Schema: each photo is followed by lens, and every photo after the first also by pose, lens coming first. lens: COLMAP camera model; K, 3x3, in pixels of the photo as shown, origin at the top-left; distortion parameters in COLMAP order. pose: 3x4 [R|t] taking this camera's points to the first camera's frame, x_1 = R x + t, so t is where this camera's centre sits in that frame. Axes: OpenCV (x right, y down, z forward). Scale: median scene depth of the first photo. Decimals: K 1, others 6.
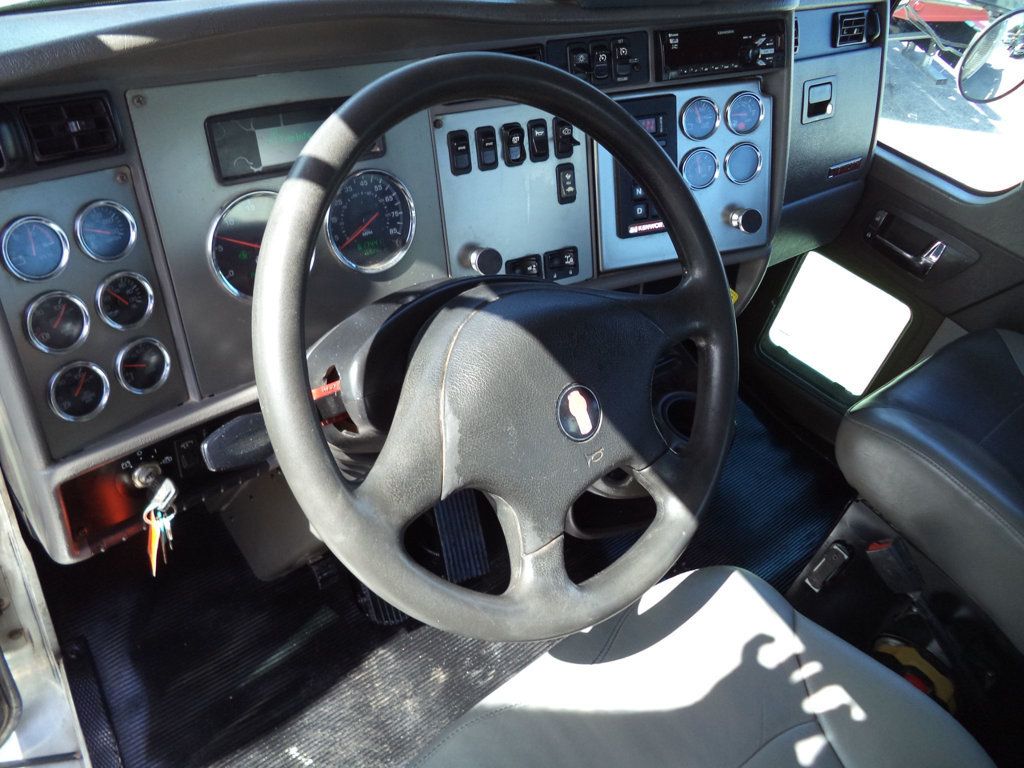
lens RADIAL K [[829.2, 0, 518.5], [0, 829.2, 382.5], [0, 0, 1]] dist [-0.011007, -0.011374]
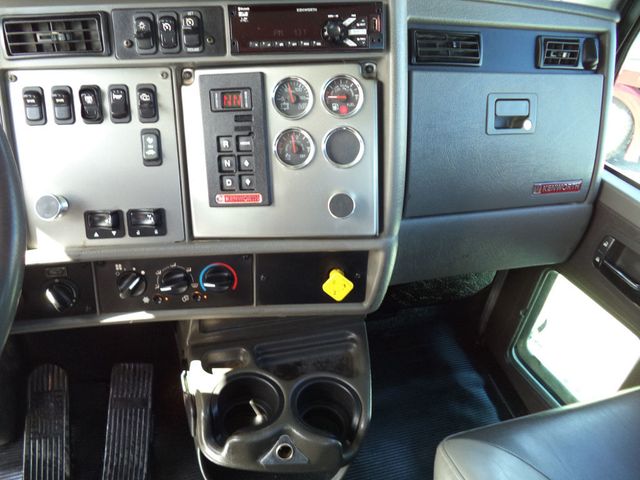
lens RADIAL K [[513.6, 0, 321.3], [0, 513.6, 229.2], [0, 0, 1]] dist [-0.034530, -0.003714]
pose [[0.925579, 0.129712, -0.355637, 0.498856], [-0.197190, 0.967145, -0.160458, -0.077289], [0.323139, 0.218645, 0.920747, 0.491628]]
